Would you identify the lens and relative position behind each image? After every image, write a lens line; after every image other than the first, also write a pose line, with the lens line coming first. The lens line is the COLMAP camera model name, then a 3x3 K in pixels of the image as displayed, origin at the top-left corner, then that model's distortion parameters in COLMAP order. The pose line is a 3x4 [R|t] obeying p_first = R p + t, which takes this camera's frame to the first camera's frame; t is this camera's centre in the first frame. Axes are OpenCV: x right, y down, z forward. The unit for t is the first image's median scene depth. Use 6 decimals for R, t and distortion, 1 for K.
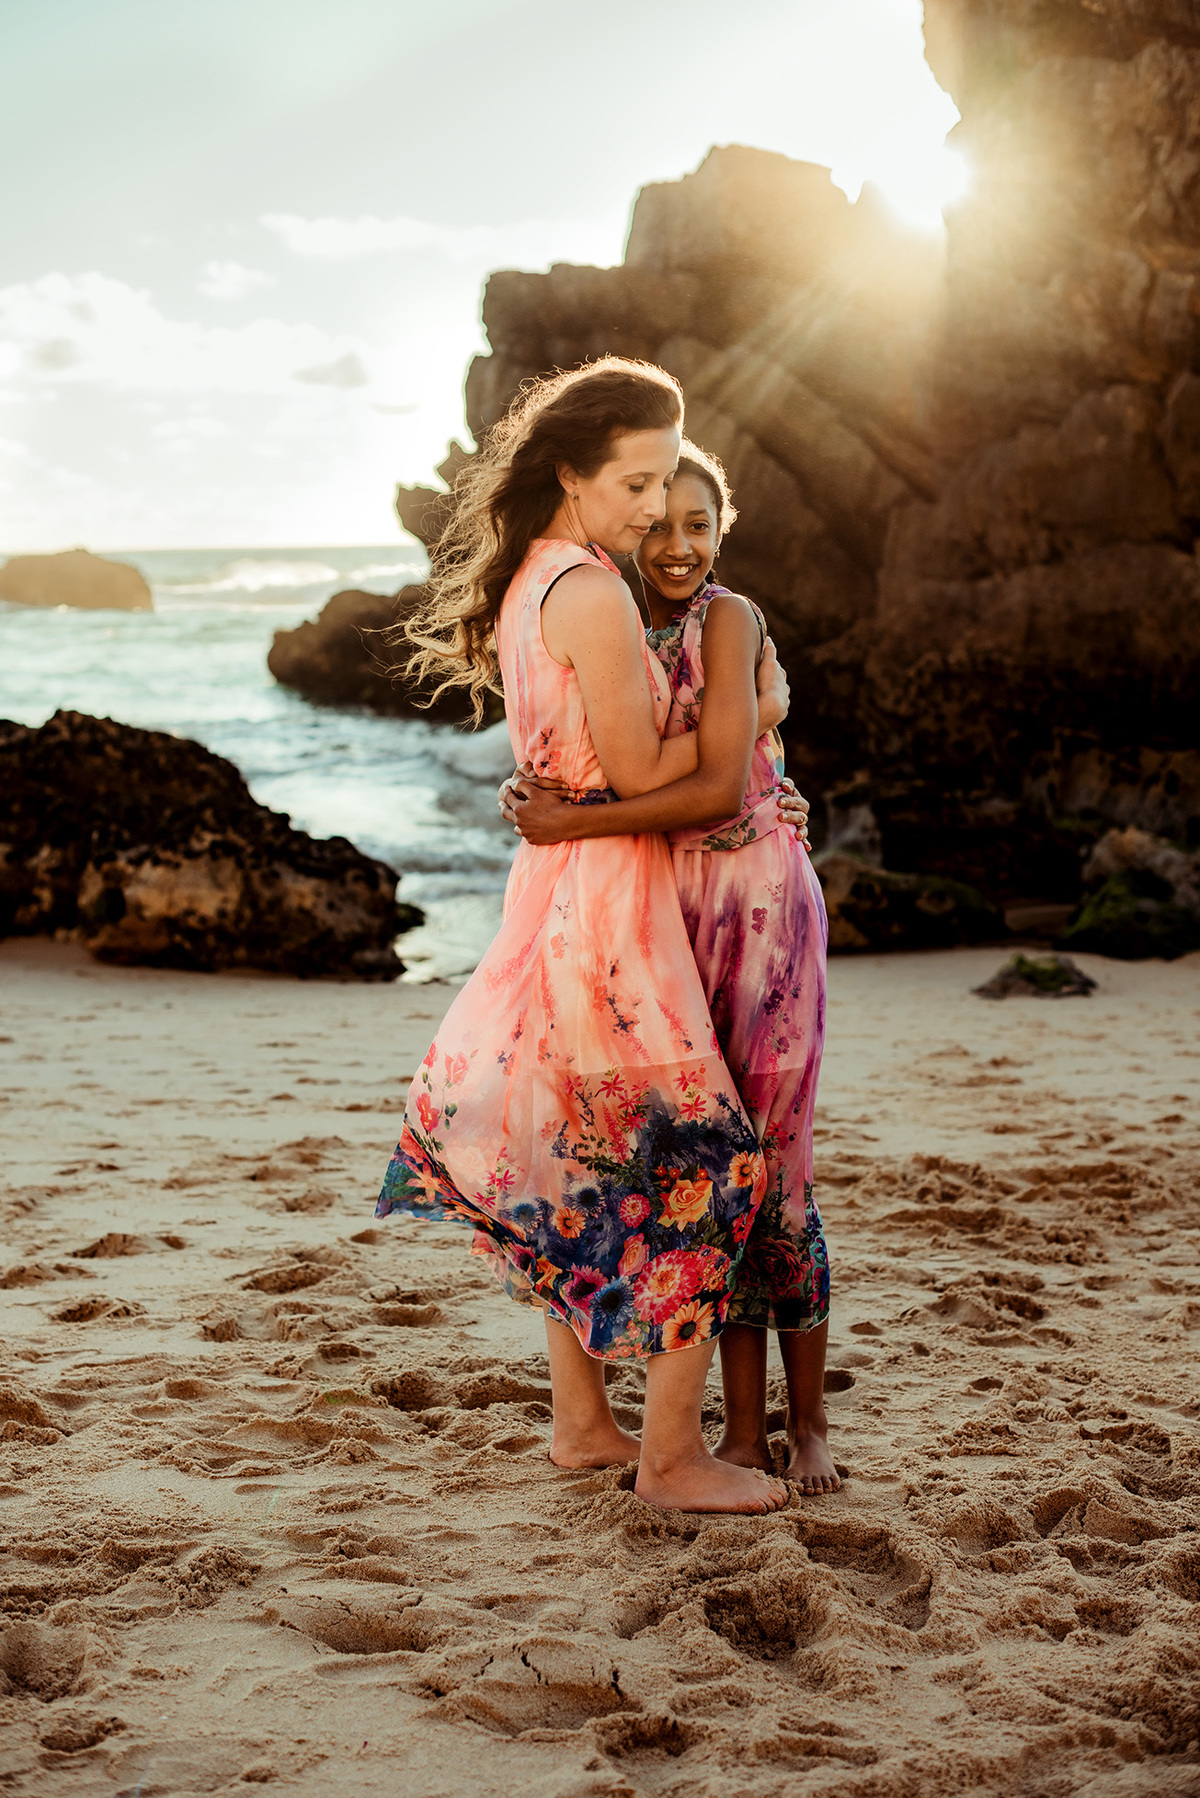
lens RADIAL K [[2621.4, 0, 600.0], [0, 2621.4, 899.0], [0, 0, 1]] dist [-0.140106, 0.069623]
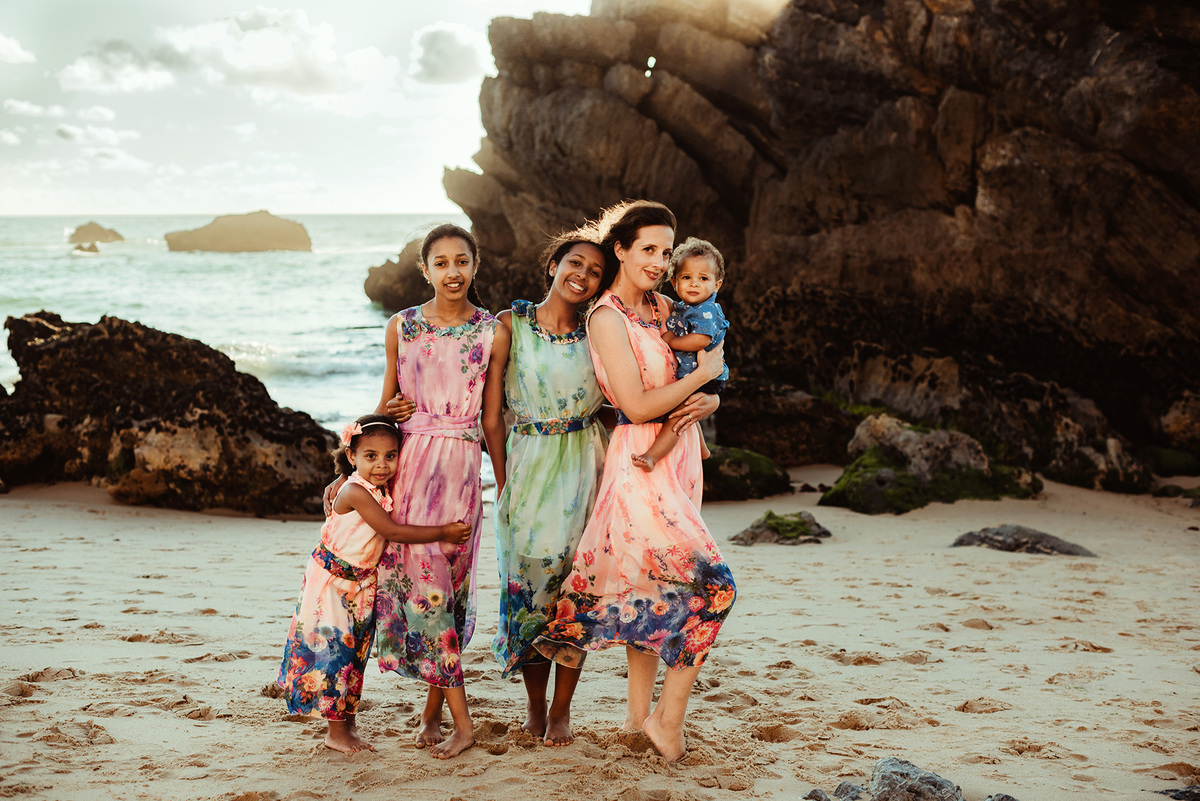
lens RADIAL K [[1749.6, 0, 600.0], [0, 1749.6, 400.5], [0, 0, 1]] dist [-0.140106, 0.069623]
pose [[0.999769, 0.014872, -0.015528, 0.074584], [-0.015310, 0.999477, -0.028475, -0.006954], [0.015096, 0.028706, 0.999474, 0.096400]]
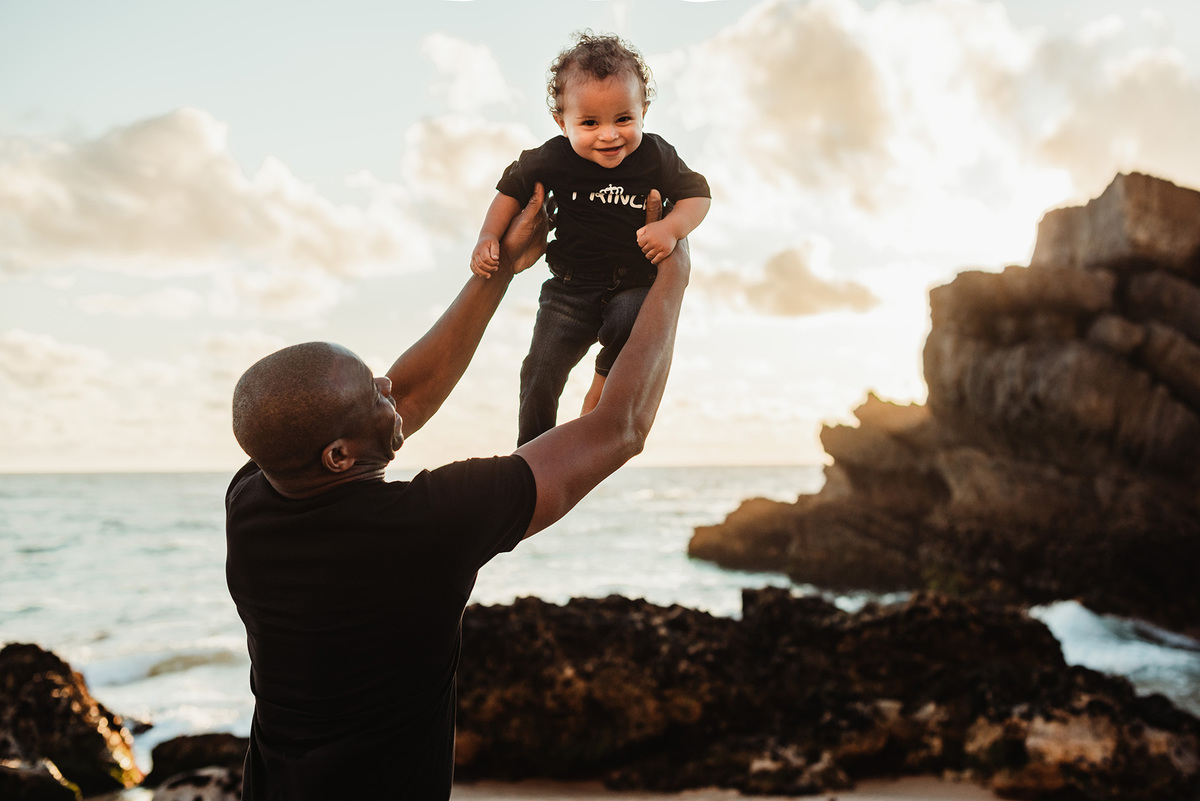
lens RADIAL K [[1768.8, 0, 600.0], [0, 1768.8, 400.5], [0, 0, 1]] dist [-0.163146, 0.202996]
pose [[0.995649, -0.002988, -0.093137, -0.304592], [-0.012913, 0.985418, -0.169659, -0.019483], [0.092286, 0.170123, 0.981092, 0.141072]]
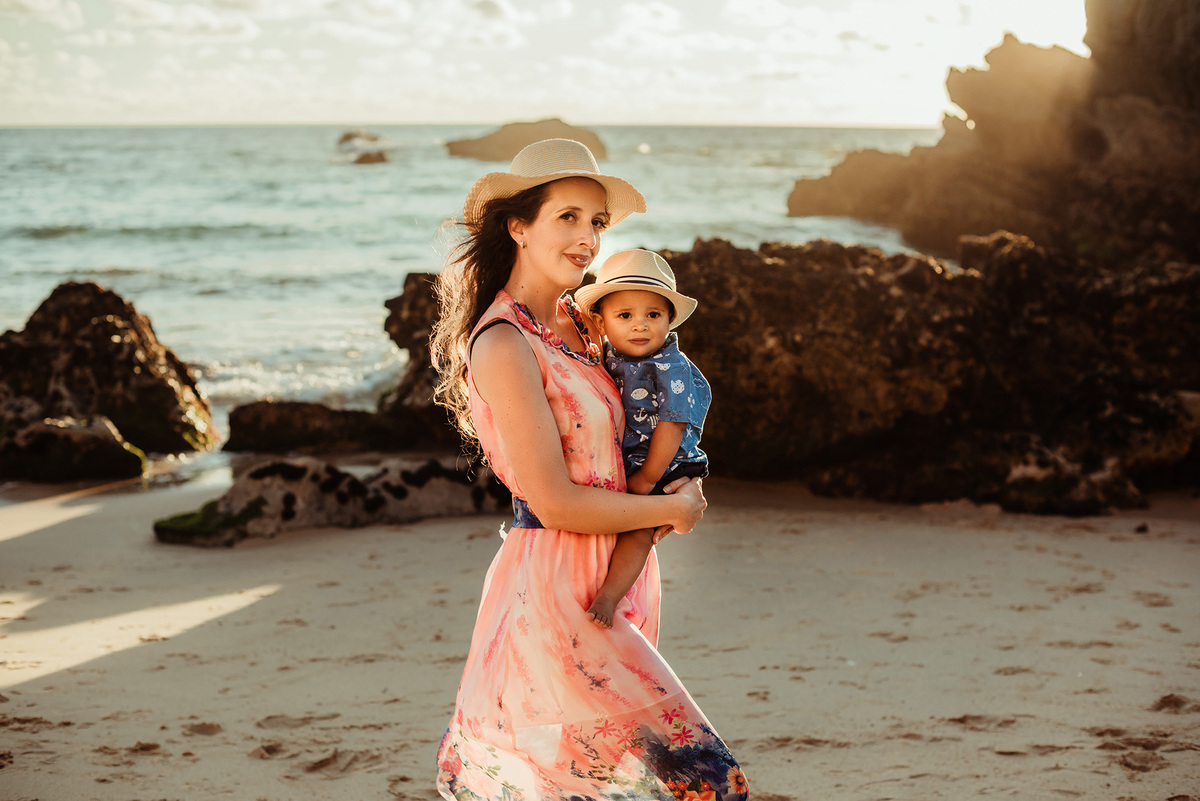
lens RADIAL K [[1758.7, 0, 600.0], [0, 1758.7, 400.5], [0, 0, 1]] dist [-0.155874, 0.187958]
pose [[0.991659, 0.037488, -0.123317, -0.385192], [-0.034762, 0.999103, 0.024180, -0.026949], [0.124113, -0.019692, 0.992073, 0.362226]]
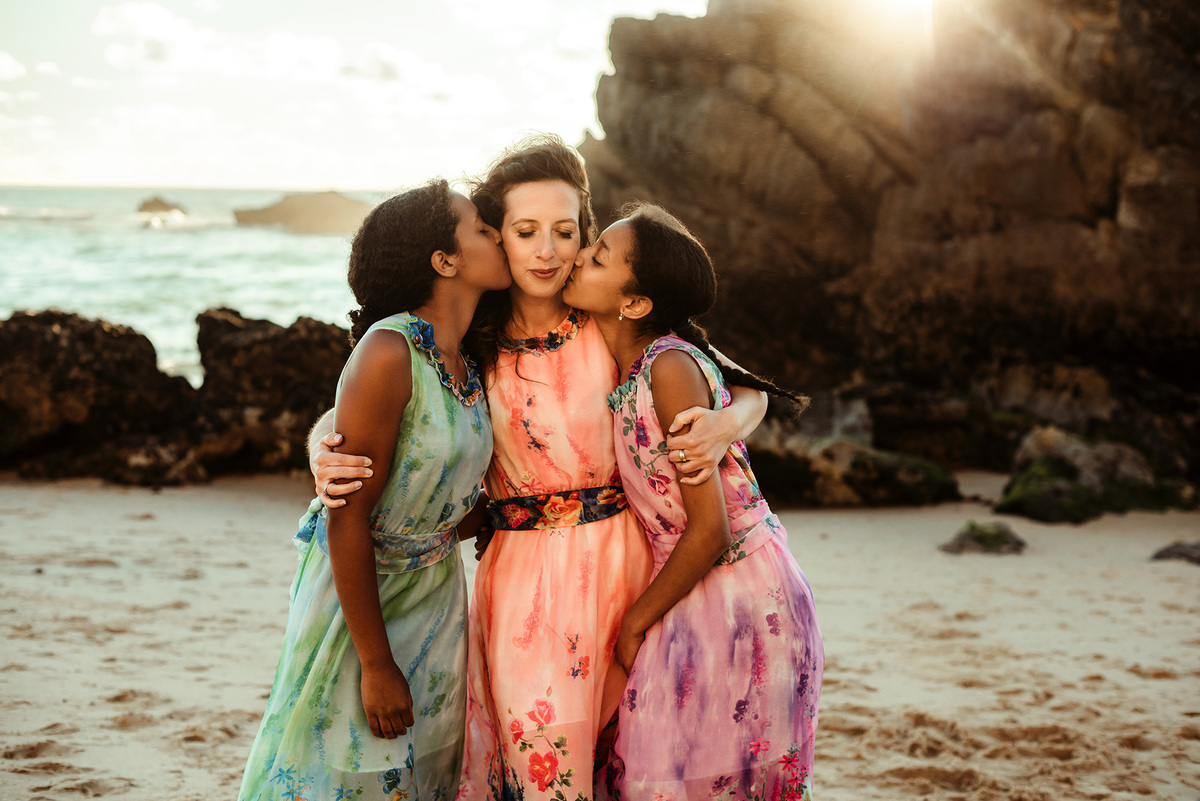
lens RADIAL K [[1758.7, 0, 600.0], [0, 1758.7, 400.5], [0, 0, 1]] dist [-0.155874, 0.187958]
pose [[0.998437, 0.037104, -0.041798, -0.001230], [-0.037861, 0.999130, -0.017476, -0.016755], [0.041113, 0.019031, 0.998973, 0.049917]]
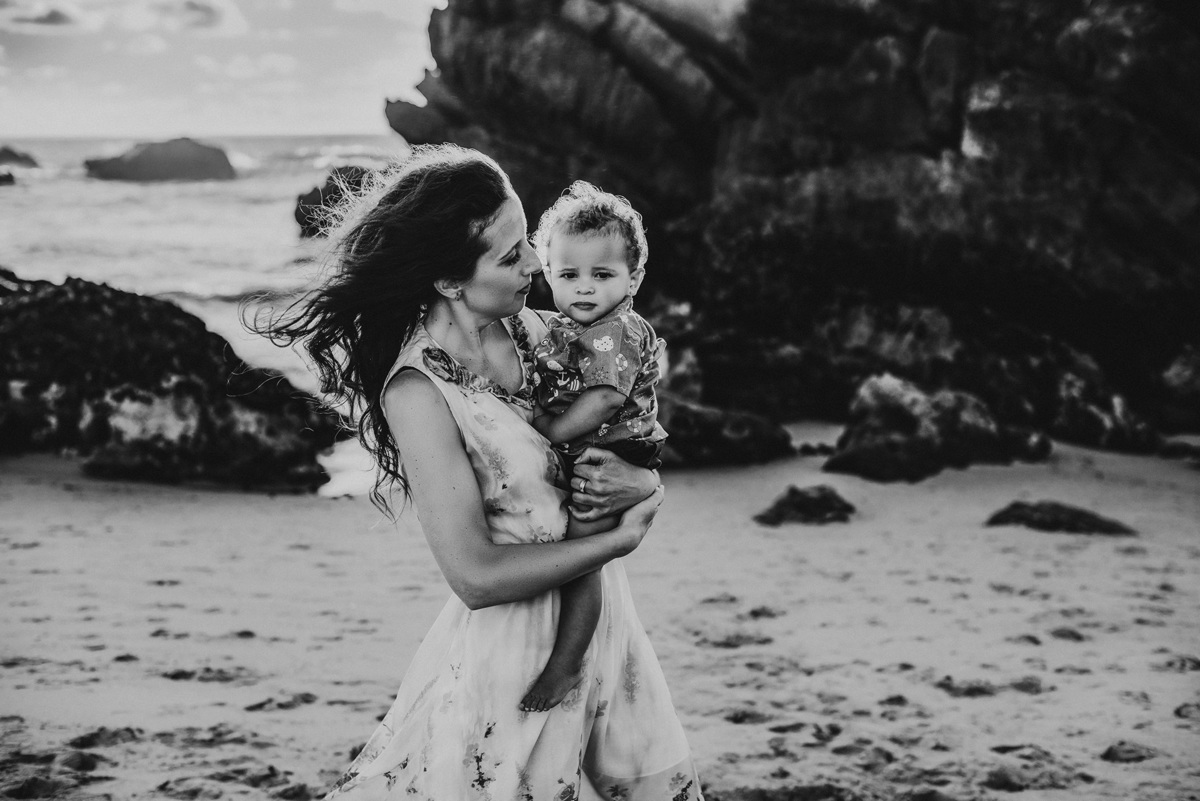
lens RADIAL K [[1758.7, 0, 600.0], [0, 1758.7, 400.5], [0, 0, 1]] dist [-0.155874, 0.187958]
pose [[0.999533, 0.007207, 0.029695, 0.035443], [-0.007681, 0.999844, 0.015906, -0.028395], [-0.029575, -0.016127, 0.999432, 0.130656]]
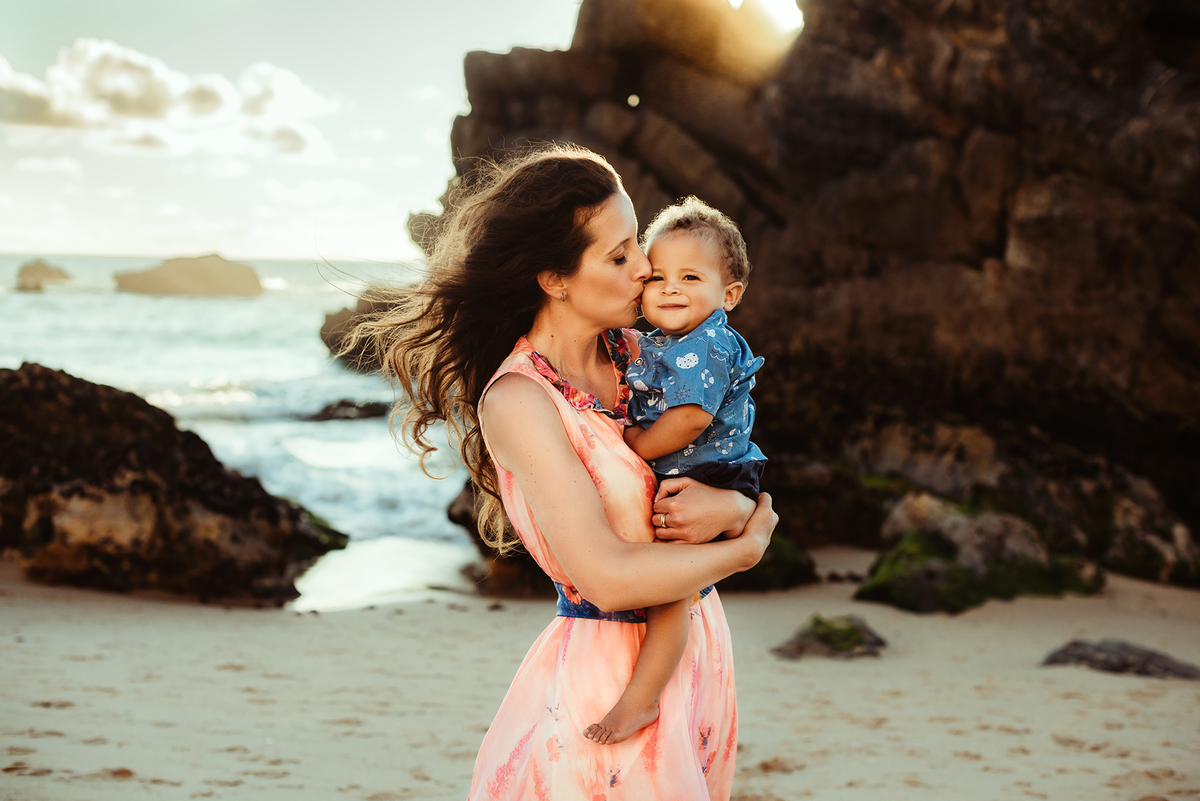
lens RADIAL K [[1758.7, 0, 600.0], [0, 1758.7, 400.5], [0, 0, 1]] dist [-0.155874, 0.187958]
pose [[0.999276, 0.036194, 0.011759, 0.049194], [-0.035439, 0.997626, -0.059041, -0.018894], [-0.013868, 0.058581, 0.998186, 0.223753]]
